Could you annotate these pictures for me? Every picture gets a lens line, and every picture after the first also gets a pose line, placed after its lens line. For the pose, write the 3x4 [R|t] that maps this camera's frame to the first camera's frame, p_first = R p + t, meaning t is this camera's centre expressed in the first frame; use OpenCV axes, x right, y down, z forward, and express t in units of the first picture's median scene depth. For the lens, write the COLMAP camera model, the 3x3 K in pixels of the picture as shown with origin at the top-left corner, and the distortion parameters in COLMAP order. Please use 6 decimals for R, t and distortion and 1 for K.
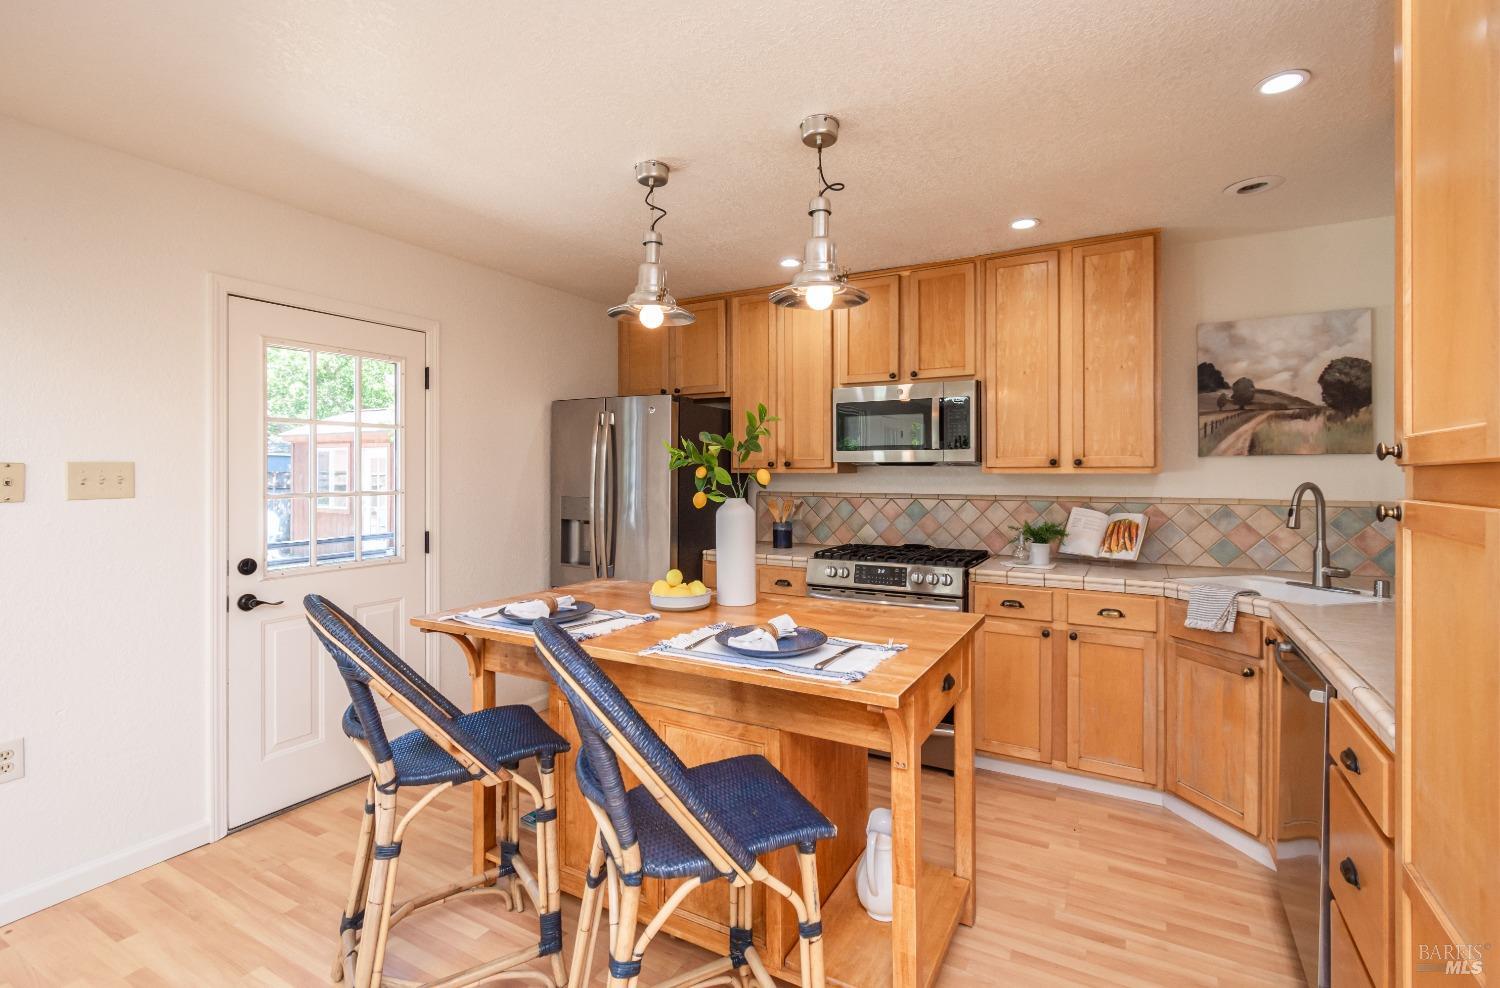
lens RADIAL K [[673.4, 0, 753.2], [0, 673.4, 473.0], [0, 0, 1]] dist [-0.001285, -0.000065]
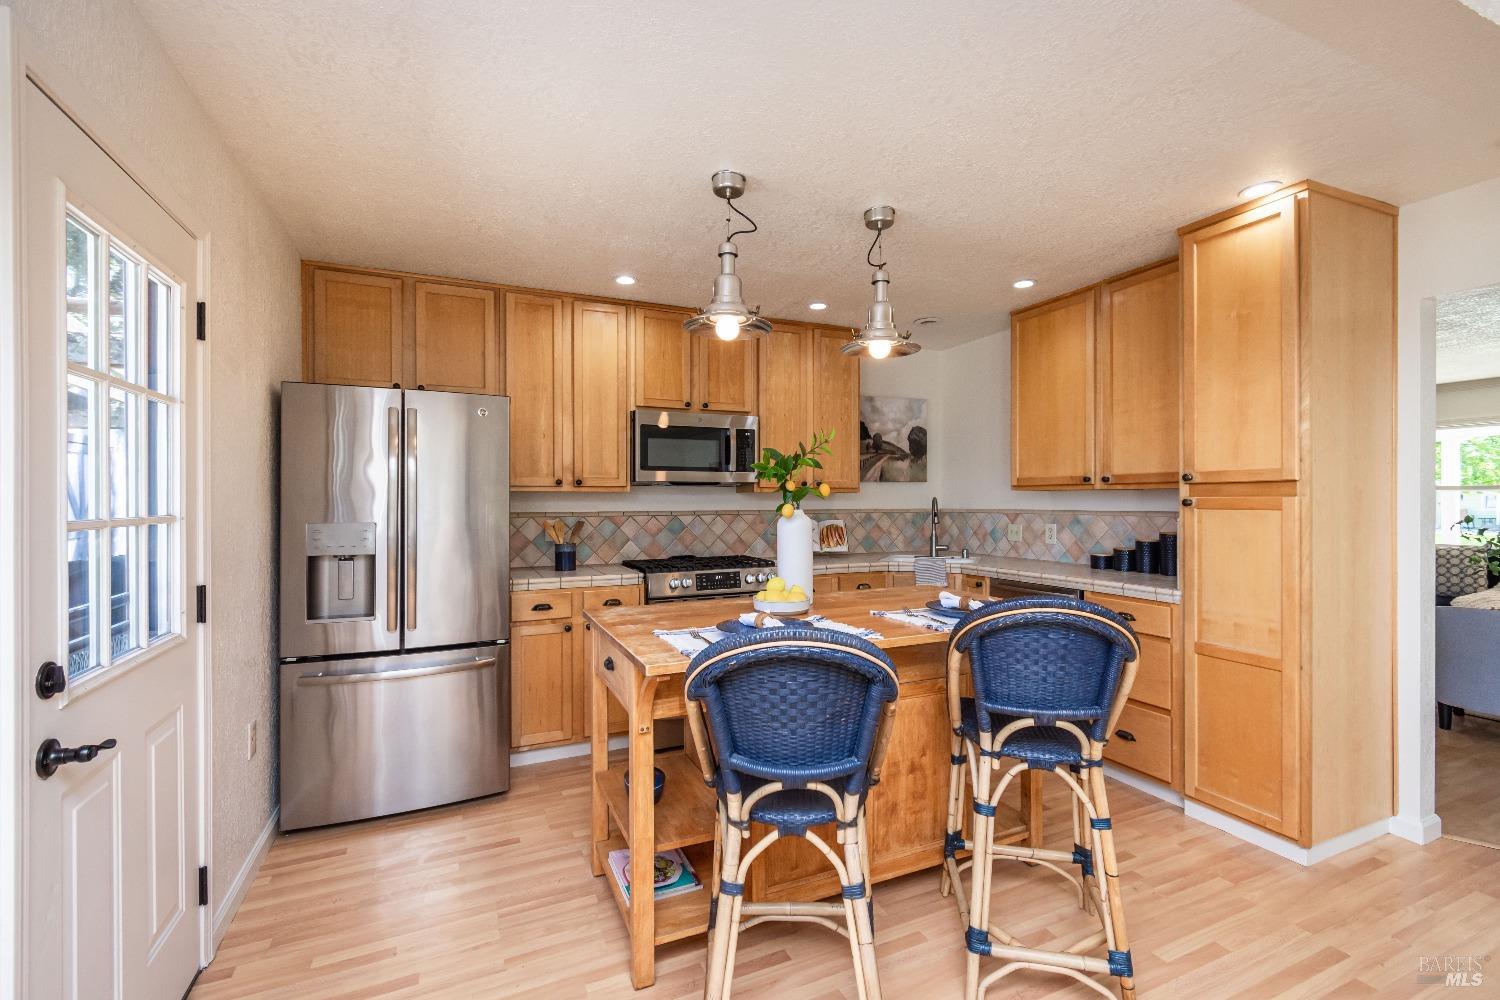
lens RADIAL K [[663.2, 0, 750.0], [0, 663.2, 500.0], [0, 0, 1]] dist [0.000973, 0.000291]
pose [[0.597809, -0.002095, 0.801636, -0.688730], [0.003766, 0.999993, -0.000195, 0.016204], [-0.801630, 0.003135, 0.597813, 0.292913]]
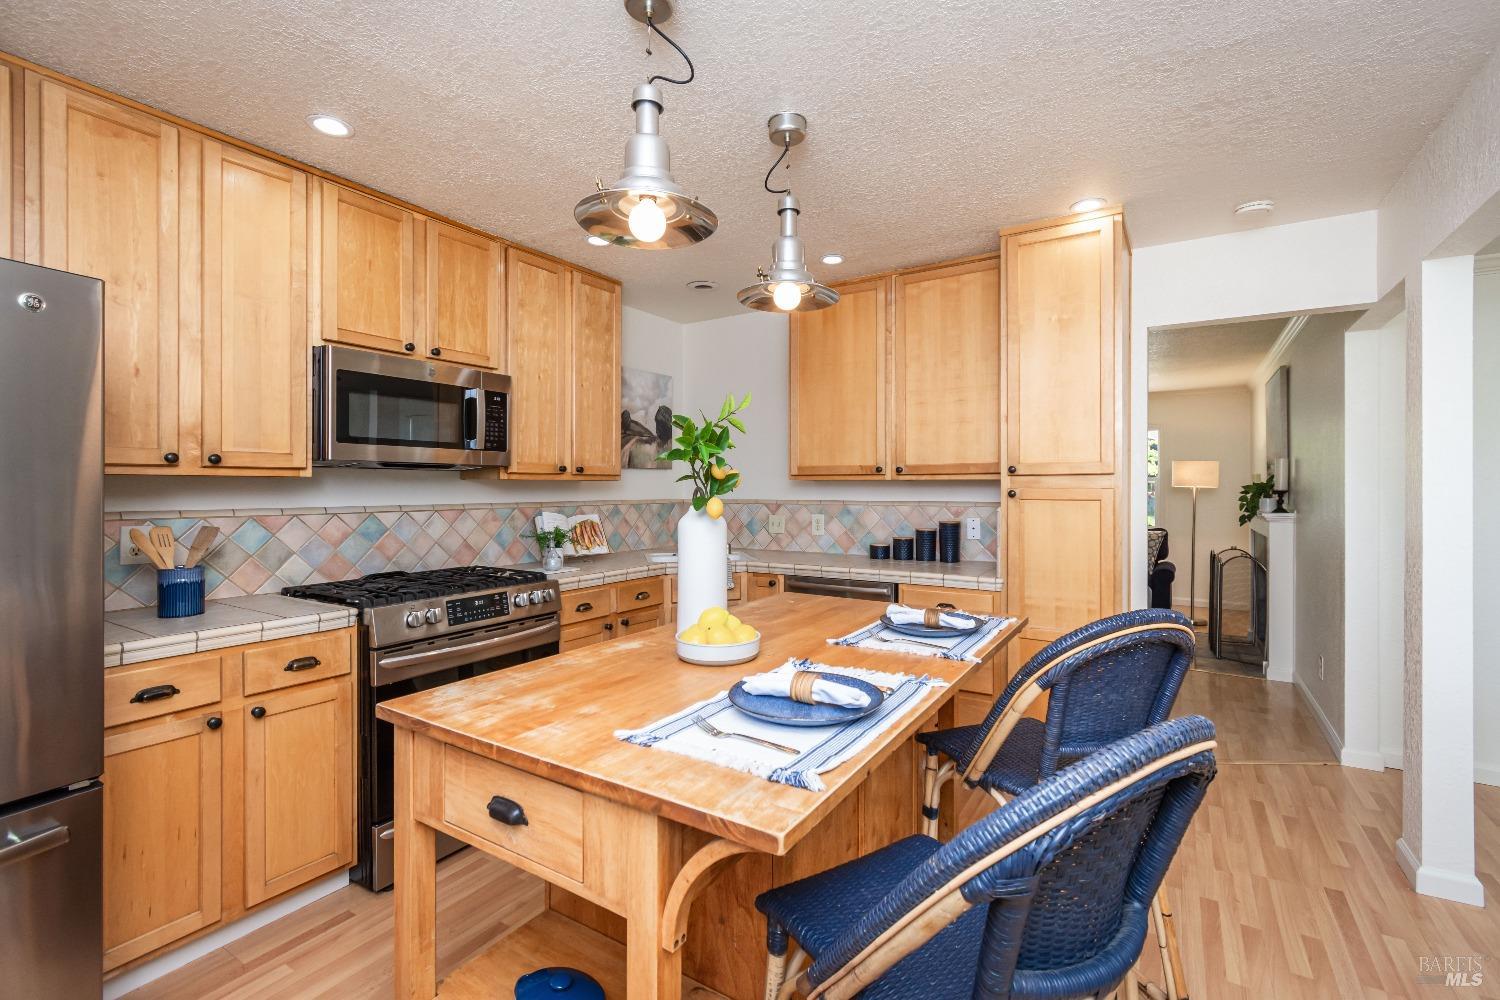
lens RADIAL K [[671.9, 0, 754.0], [0, 671.9, 490.1], [0, 0, 1]] dist [0.001878, 0.000204]
pose [[0.051273, -0.005357, 0.998670, -0.583188], [0.000892, 0.999985, 0.005319, 0.011487], [-0.998684, 0.000619, 0.051277, 0.652386]]
